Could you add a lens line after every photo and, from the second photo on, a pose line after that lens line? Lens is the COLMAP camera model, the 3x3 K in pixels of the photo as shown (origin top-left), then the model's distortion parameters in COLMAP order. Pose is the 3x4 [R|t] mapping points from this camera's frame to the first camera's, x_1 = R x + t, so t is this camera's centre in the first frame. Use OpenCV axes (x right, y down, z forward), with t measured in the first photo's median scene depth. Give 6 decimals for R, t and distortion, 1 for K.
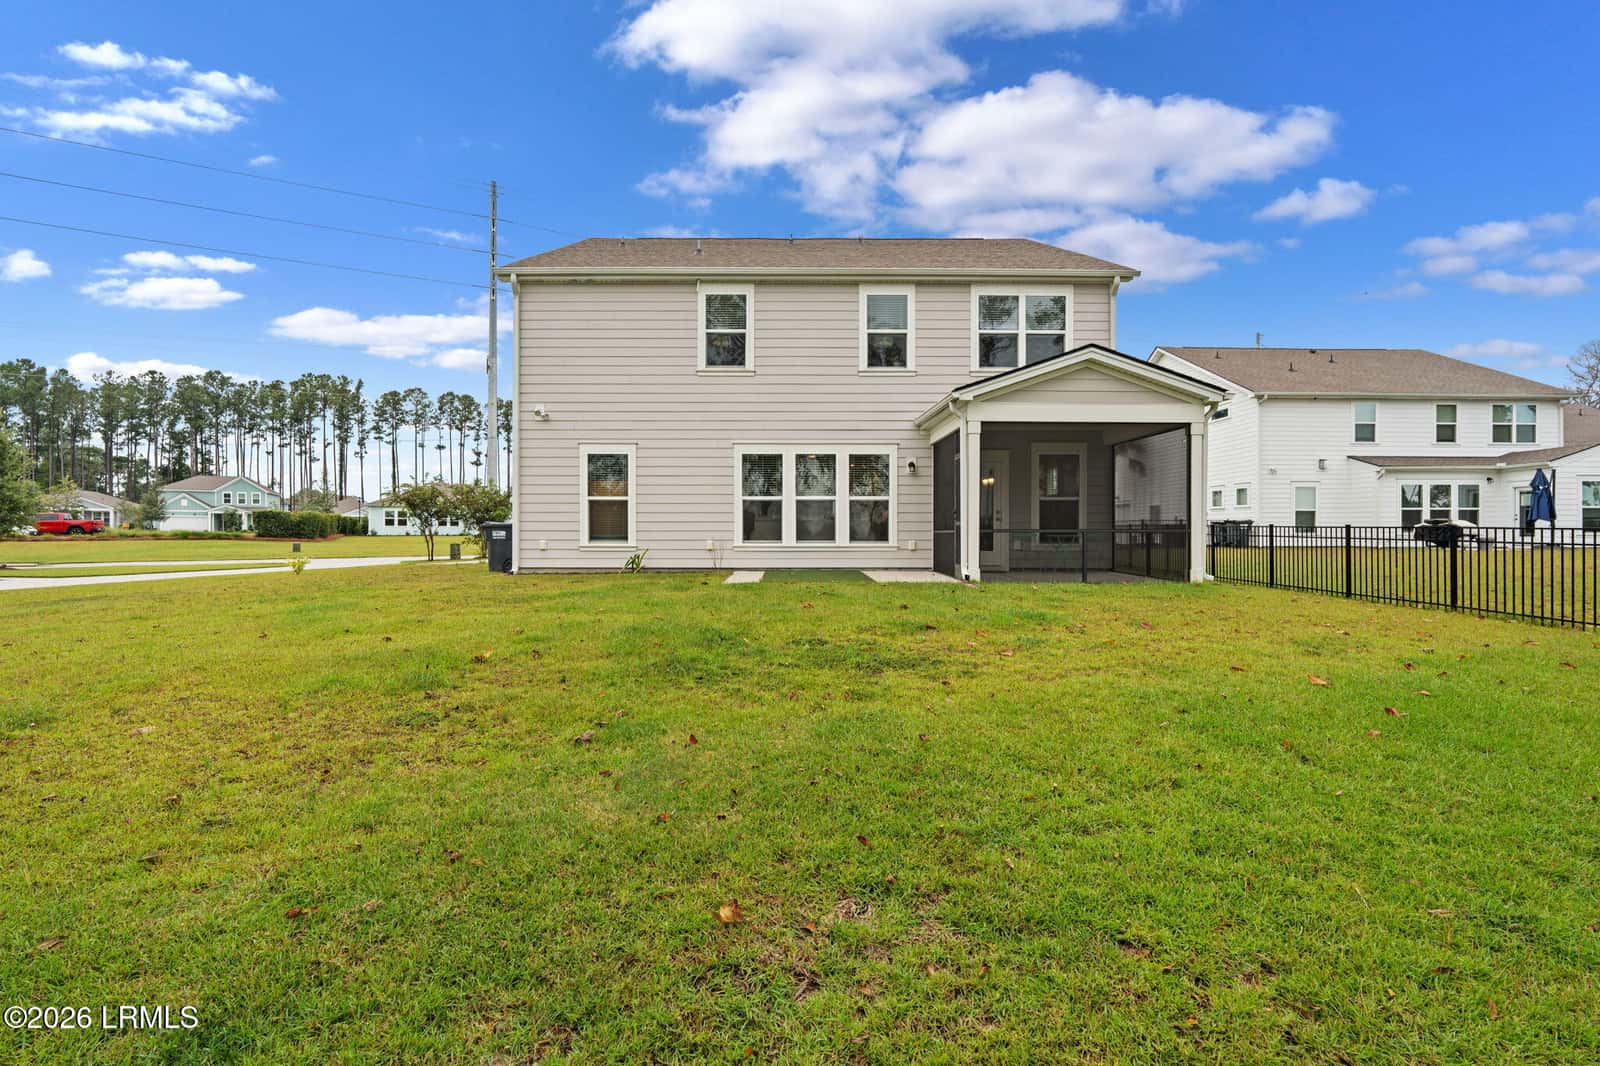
lens RADIAL K [[739.5, 0, 792.4], [0, 739.5, 534.7], [0, 0, 1]] dist [-0.005895, -0.000265]
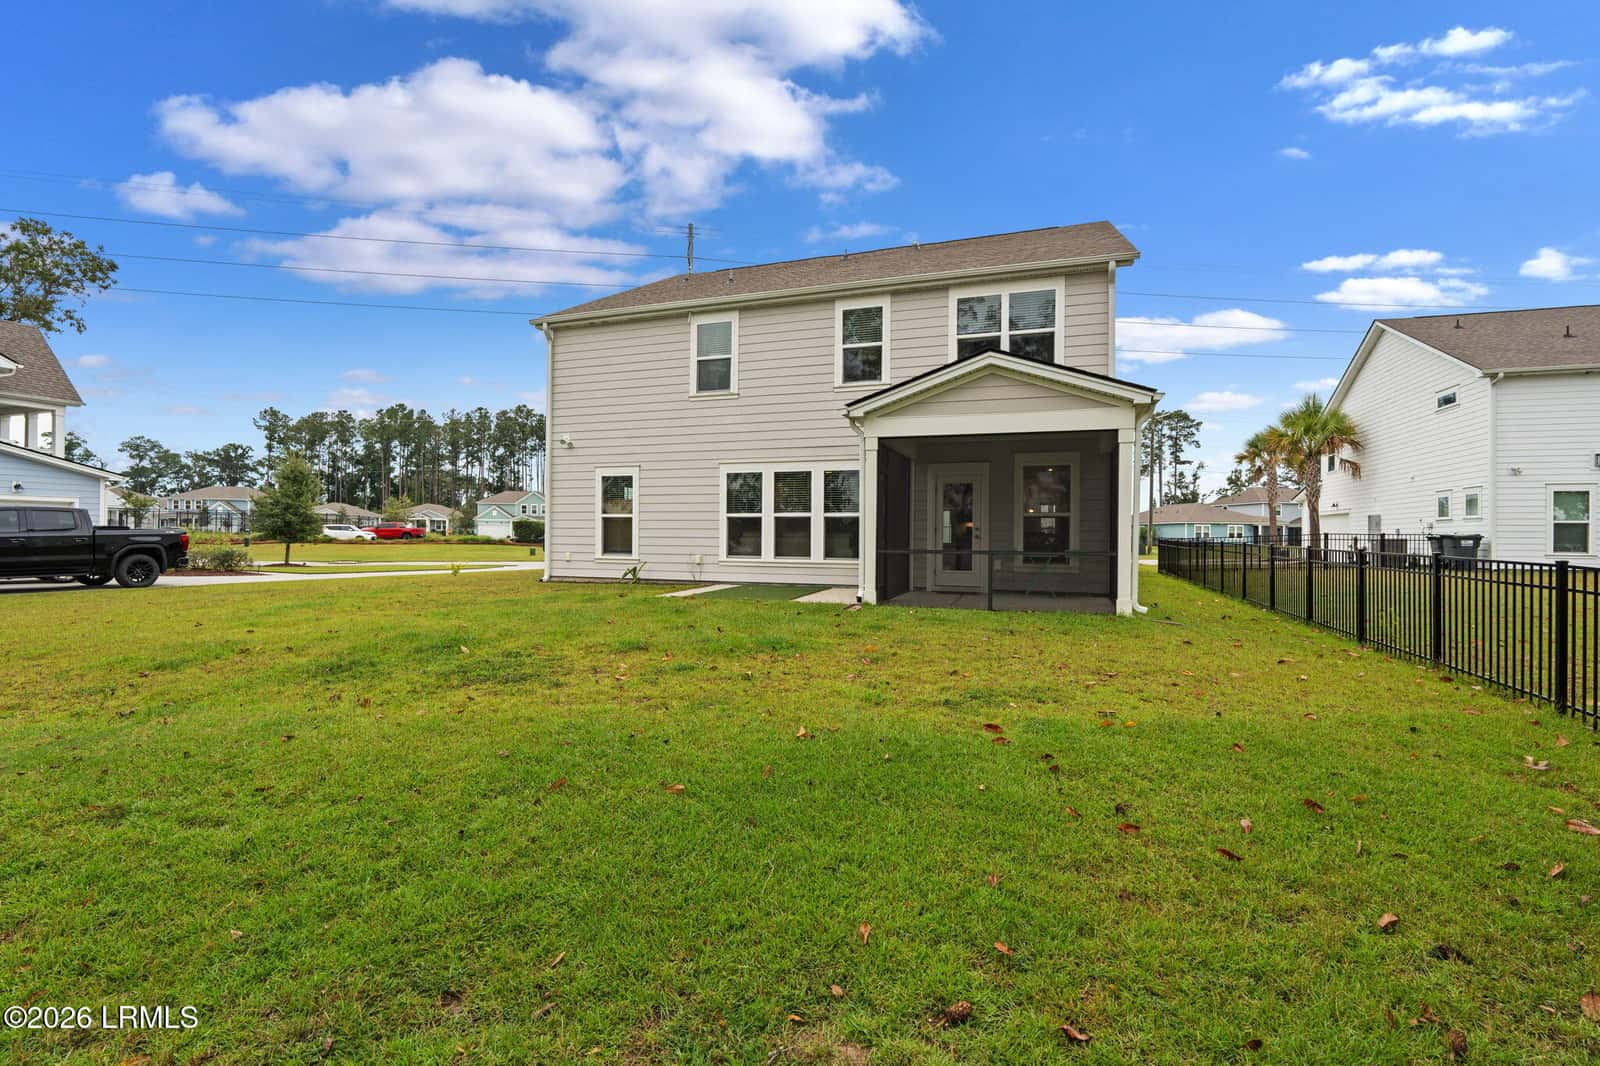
lens RADIAL K [[739.5, 0, 792.4], [0, 739.5, 534.7], [0, 0, 1]] dist [-0.005895, -0.000265]
pose [[0.938310, 0.005813, -0.345747, 0.382324], [-0.008882, 0.999934, -0.007294, -0.014873], [0.345682, 0.009915, 0.938299, 0.047529]]
